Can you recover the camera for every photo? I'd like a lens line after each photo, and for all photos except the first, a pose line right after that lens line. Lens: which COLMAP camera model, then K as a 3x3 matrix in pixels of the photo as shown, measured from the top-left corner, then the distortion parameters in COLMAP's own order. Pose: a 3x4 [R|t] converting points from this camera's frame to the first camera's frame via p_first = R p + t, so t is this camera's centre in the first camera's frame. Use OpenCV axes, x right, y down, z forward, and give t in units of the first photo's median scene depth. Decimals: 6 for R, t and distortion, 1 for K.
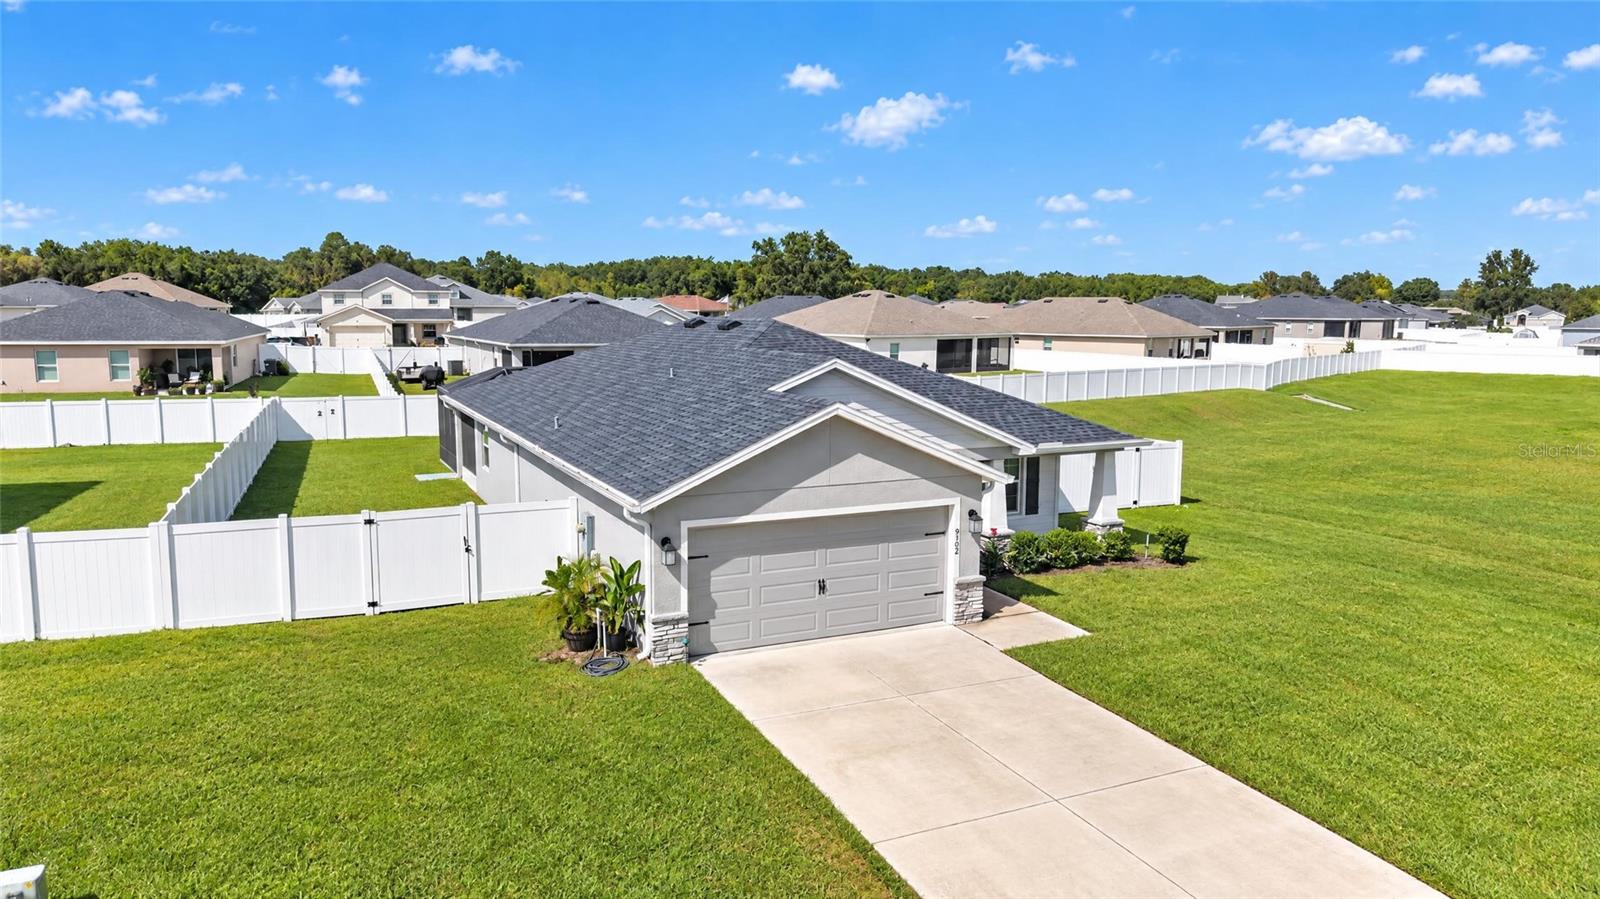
lens RADIAL K [[1074.9, 0, 797.5], [0, 1074.9, 442.3], [0, 0, 1]] dist [0.044490, -0.039352]
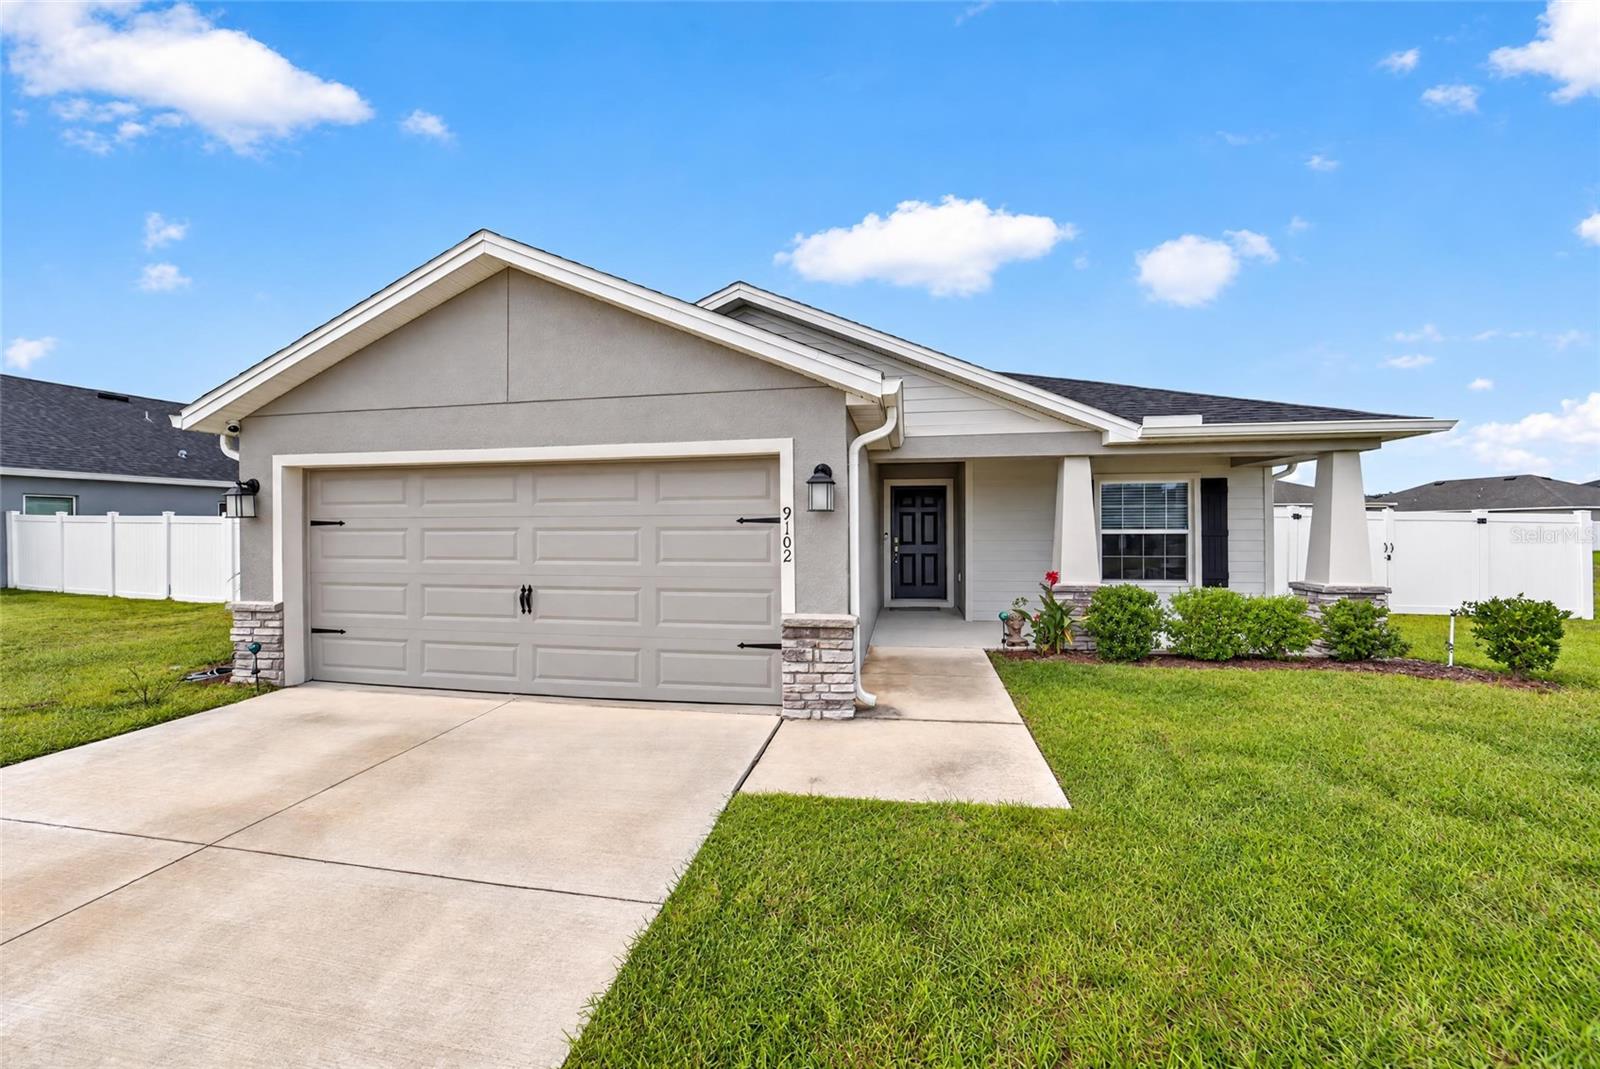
lens RADIAL K [[622.8, 0, 809.4], [0, 622.8, 528.9], [0, 0, 1]] dist [-0.030646, 0.002512]
pose [[0.820379, -0.010089, -0.571732, 0.297219], [-0.064054, 0.991930, -0.109415, 0.113910], [0.568222, 0.126383, 0.813112, 0.752757]]
